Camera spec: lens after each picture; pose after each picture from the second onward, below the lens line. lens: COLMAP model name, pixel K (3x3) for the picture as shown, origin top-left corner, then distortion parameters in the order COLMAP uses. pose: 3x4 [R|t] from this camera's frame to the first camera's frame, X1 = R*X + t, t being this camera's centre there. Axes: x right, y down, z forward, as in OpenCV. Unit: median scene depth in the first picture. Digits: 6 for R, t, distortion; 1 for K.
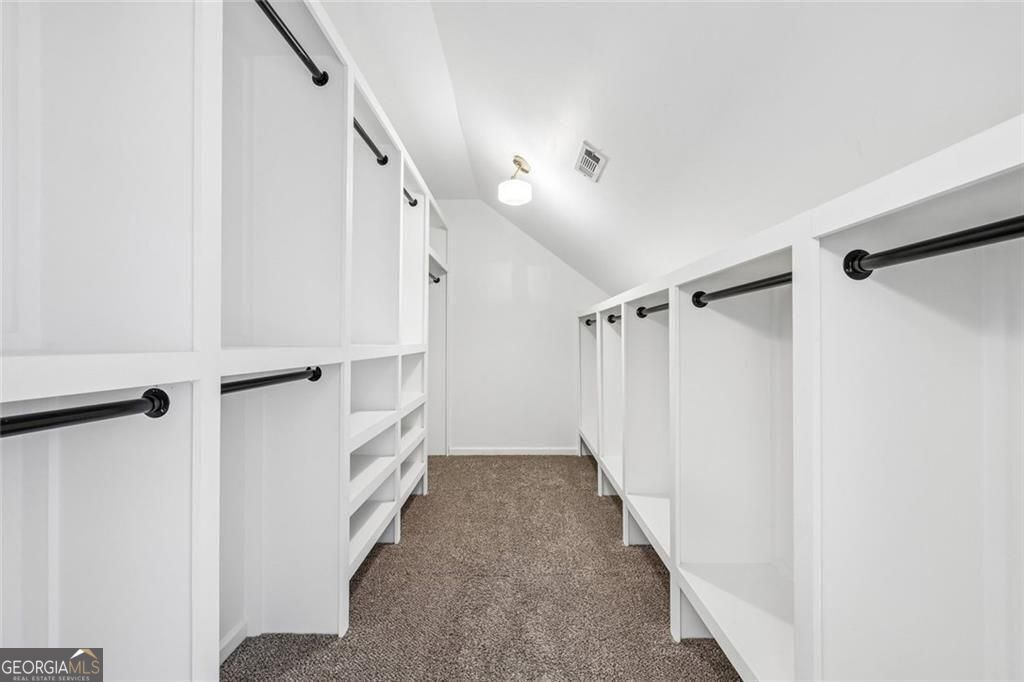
lens RADIAL K [[424.6, 0, 510.4], [0, 424.6, 335.4], [0, 0, 1]] dist [-0.000873, -0.000223]
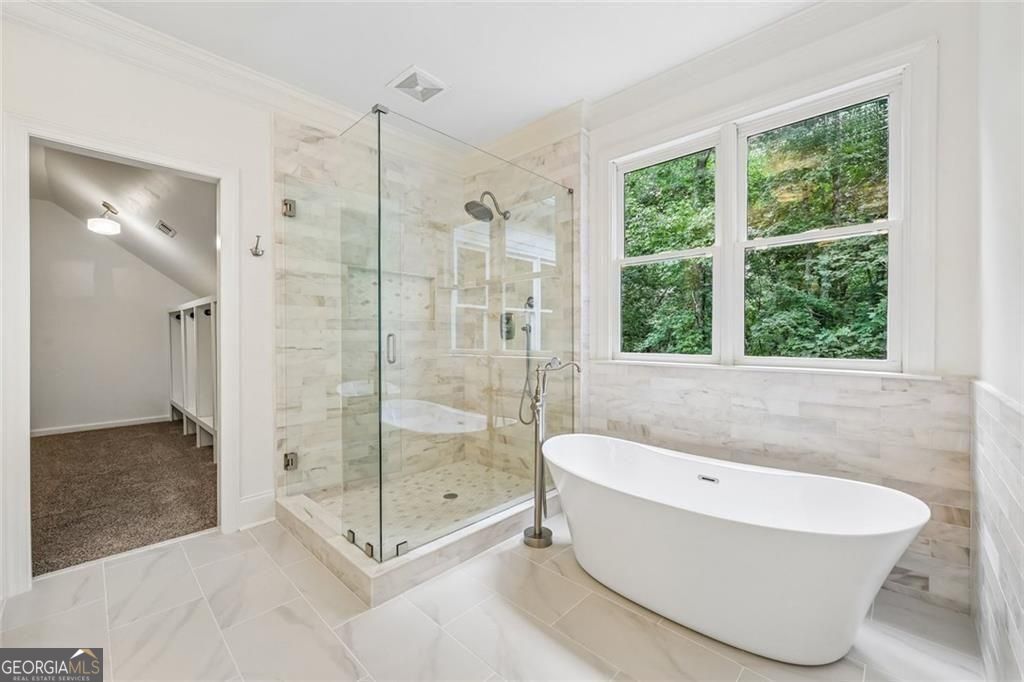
lens RADIAL K [[424.6, 0, 510.4], [0, 424.6, 335.4], [0, 0, 1]] dist [-0.000873, -0.000223]
pose [[0.700571, -0.003263, 0.713575, -0.036813], [-0.007446, 0.999902, 0.011881, 0.004443], [-0.713544, -0.013637, 0.700478, -0.697116]]
